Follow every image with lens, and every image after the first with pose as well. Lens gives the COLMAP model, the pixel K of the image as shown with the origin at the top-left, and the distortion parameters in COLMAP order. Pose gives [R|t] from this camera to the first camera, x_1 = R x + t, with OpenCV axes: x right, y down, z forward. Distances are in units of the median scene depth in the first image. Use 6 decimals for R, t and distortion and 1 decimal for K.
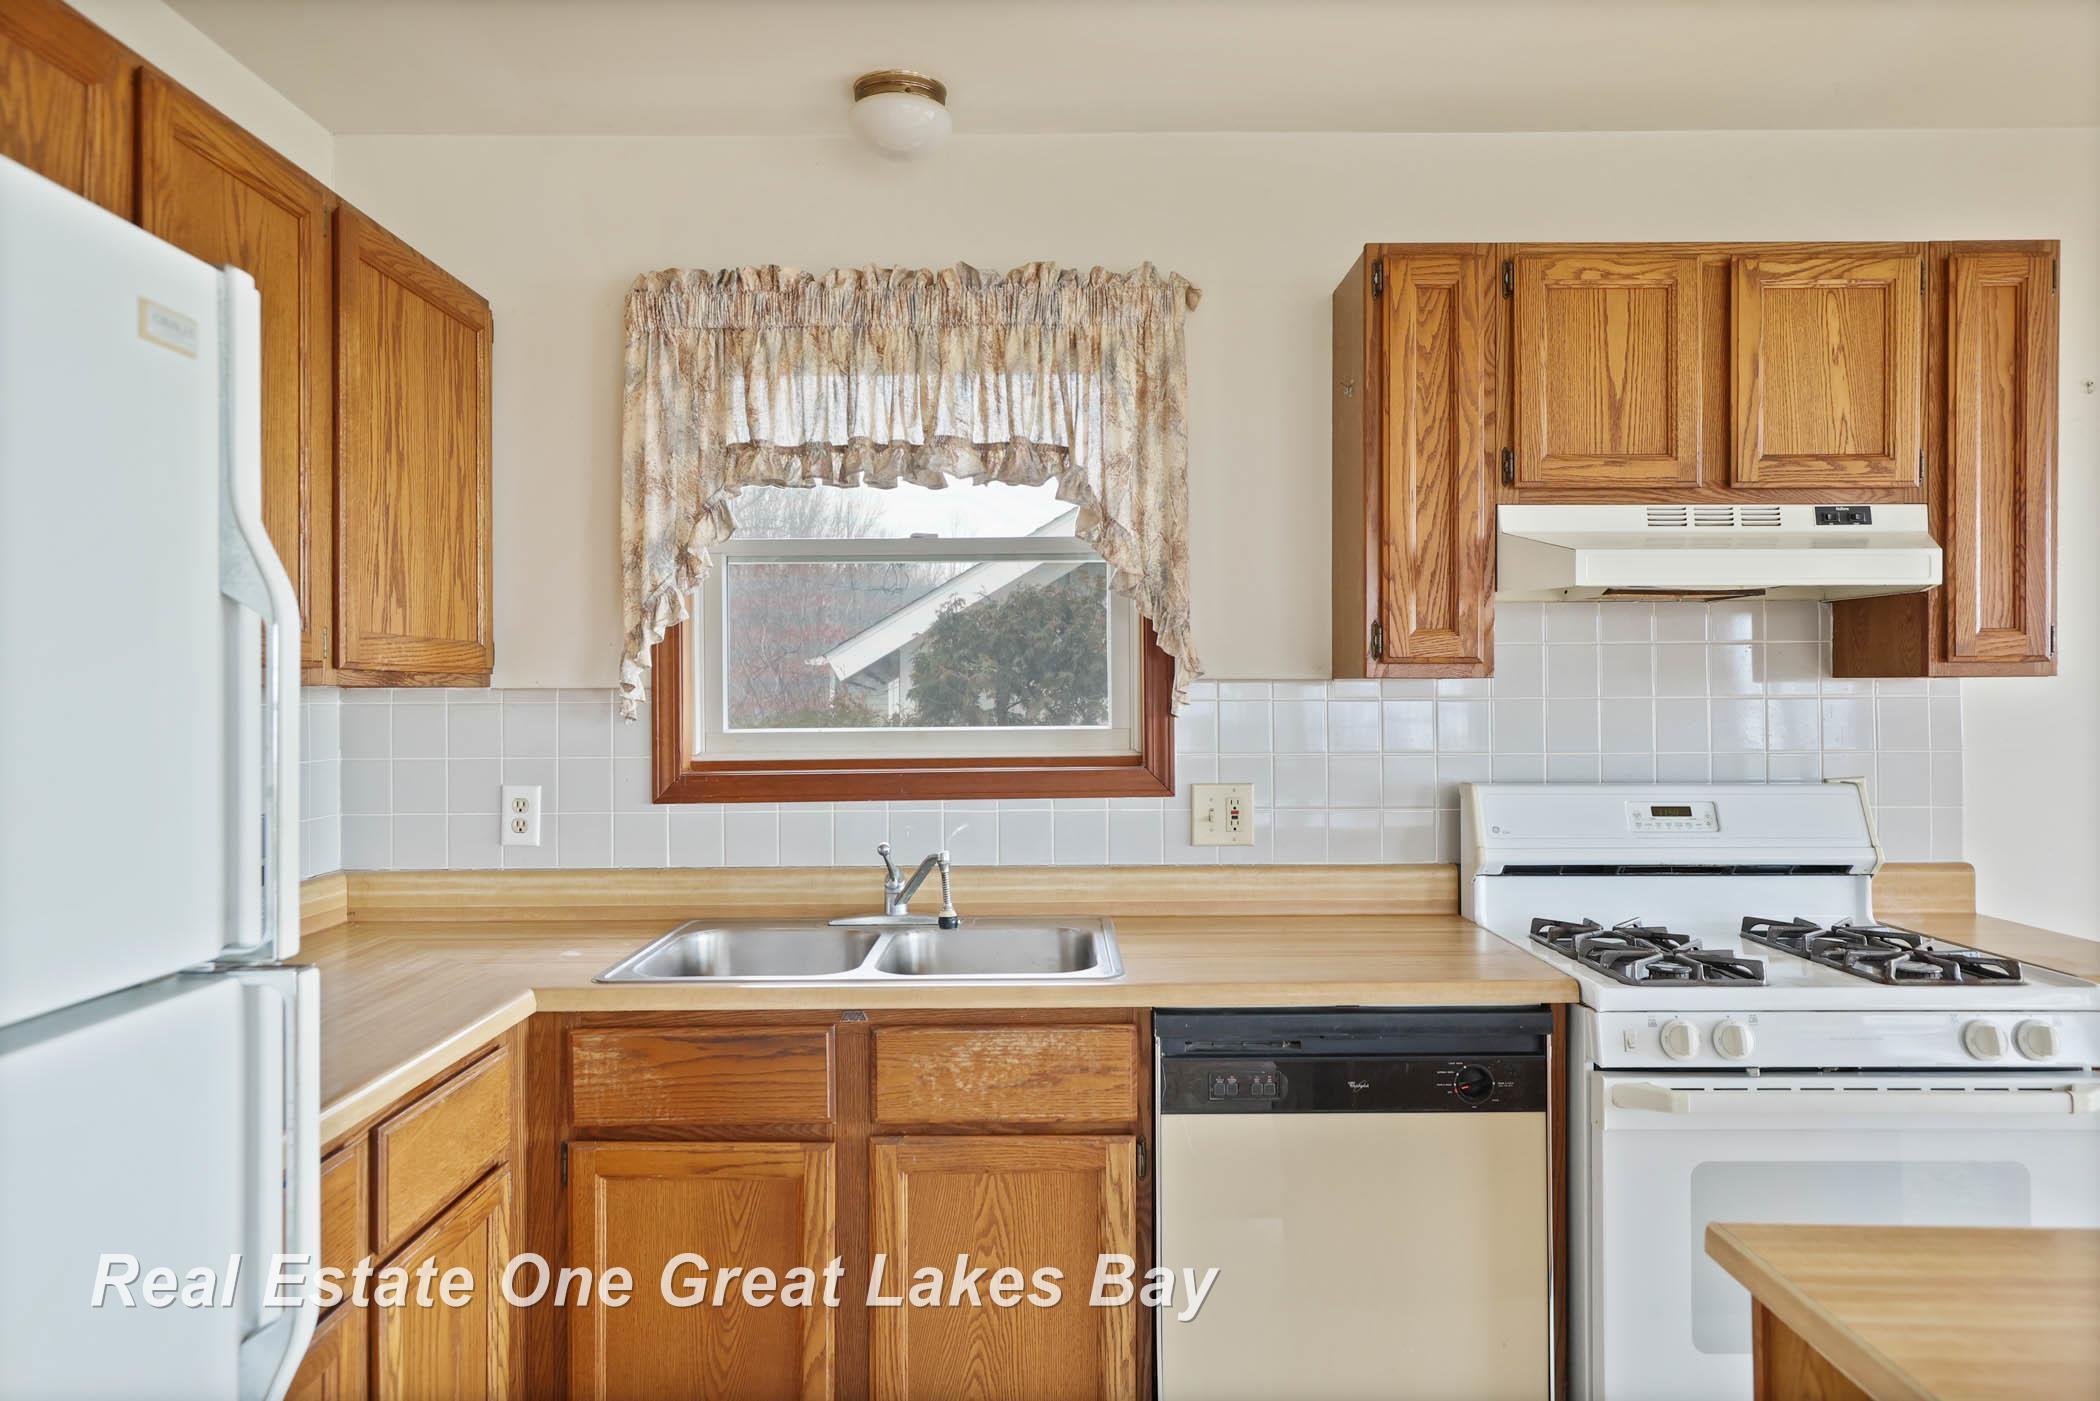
lens RADIAL K [[1324.7, 0, 1050.8], [0, 1324.7, 695.0], [0, 0, 1]] dist [0.006952, -0.000469]
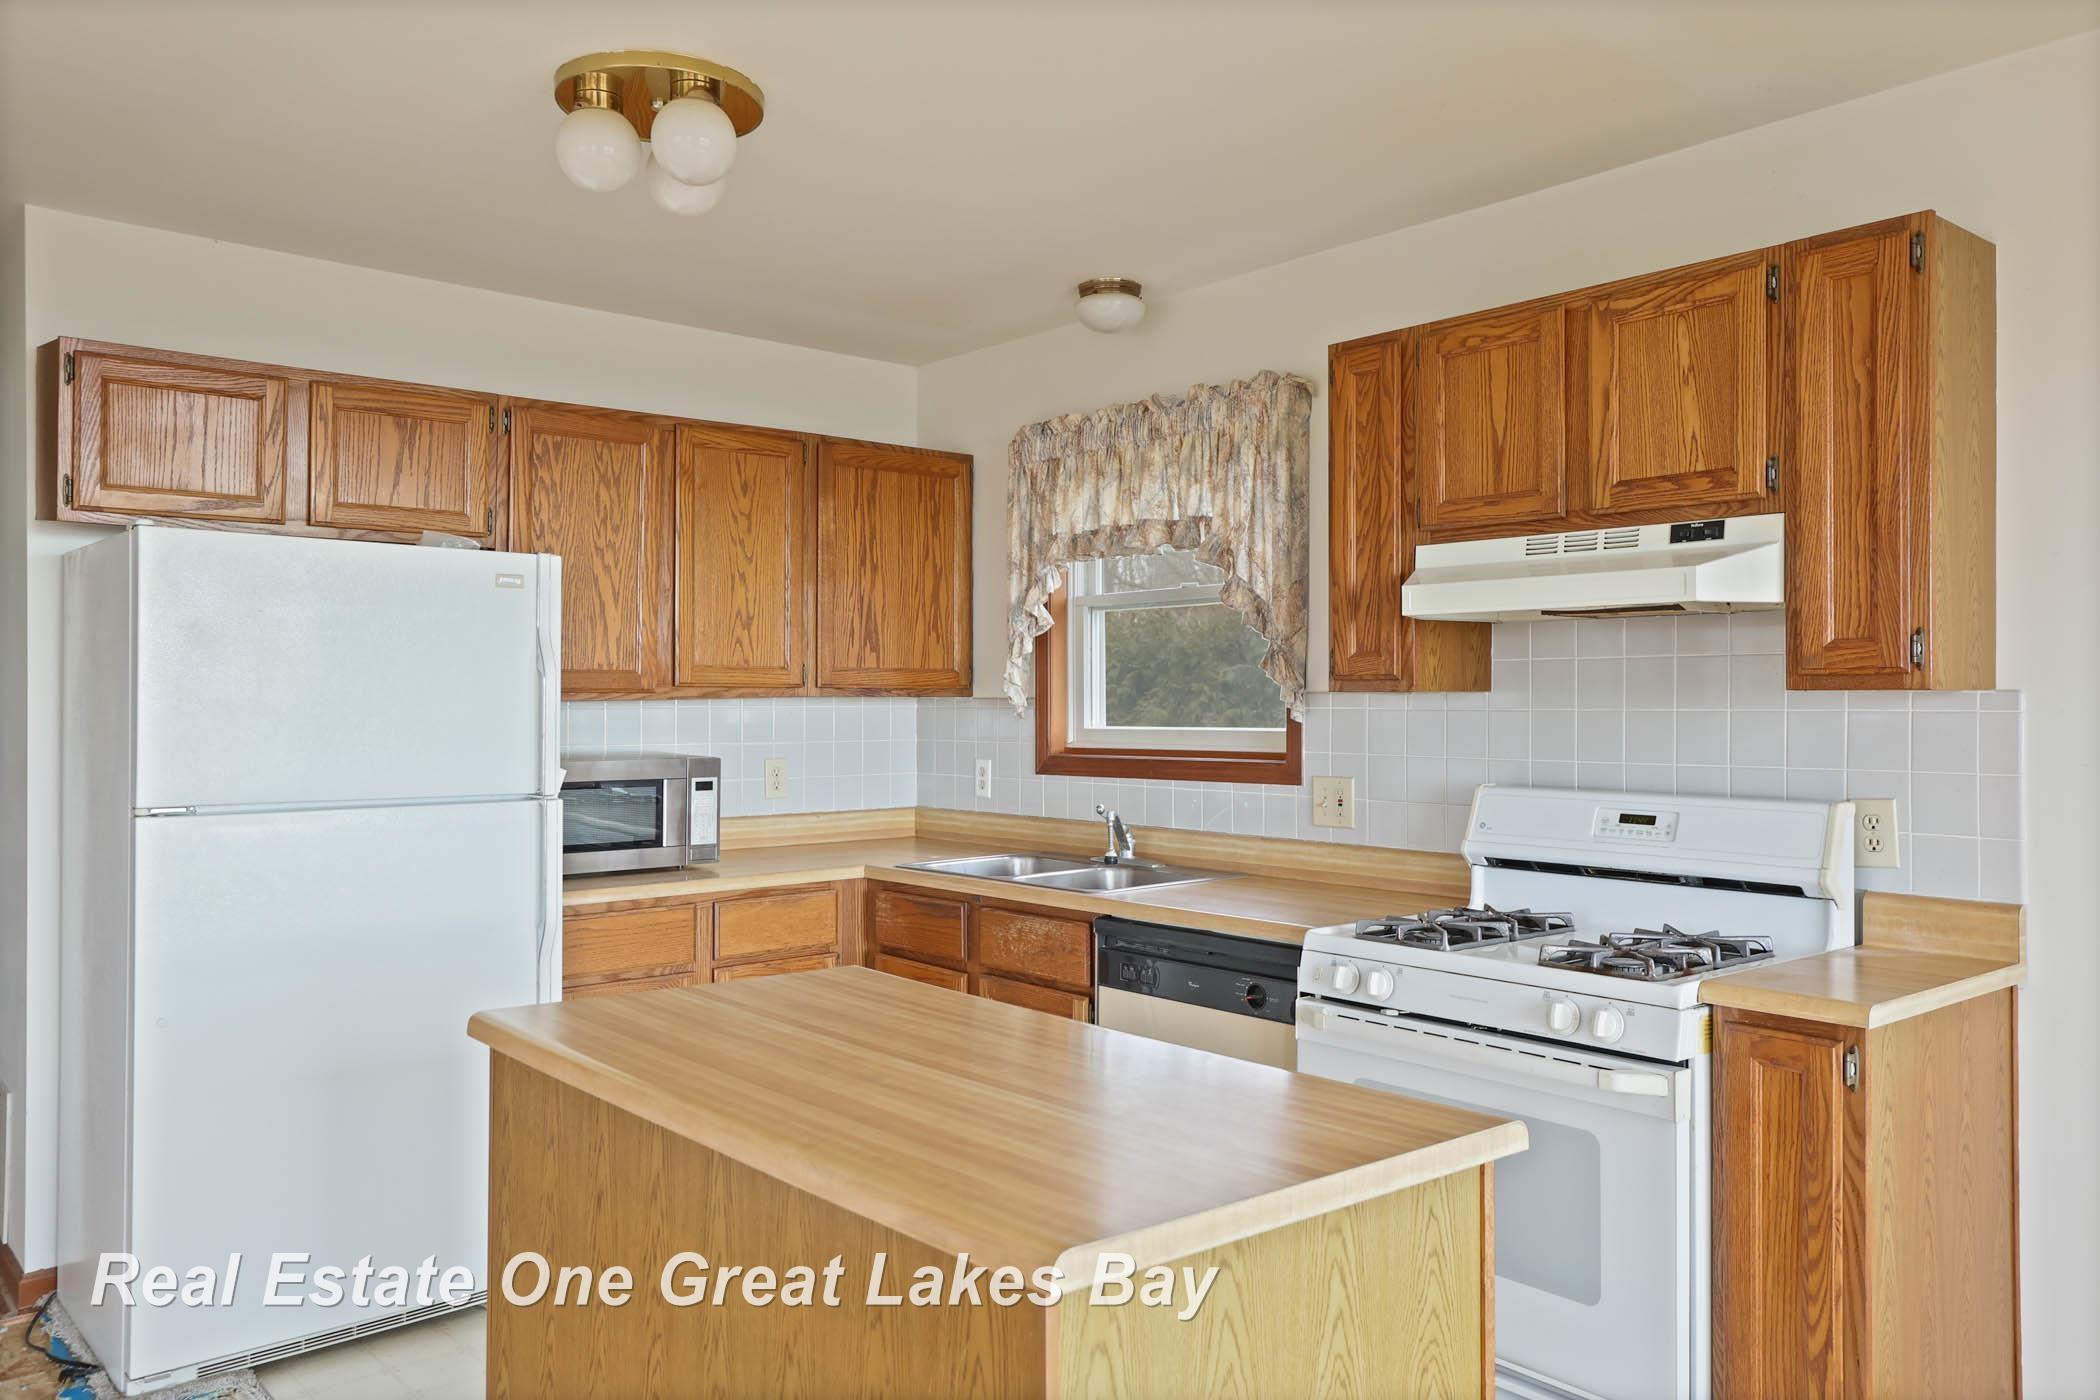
lens RADIAL K [[1548.0, 0, 1052.6], [0, 1548.0, 702.0], [0, 0, 1]] dist [0.014031, 0.002913]
pose [[0.645934, 0.004503, -0.763380, 1.186688], [-0.003249, 0.999990, 0.003149, -0.007074], [0.763387, 0.000446, 0.645942, -0.144453]]
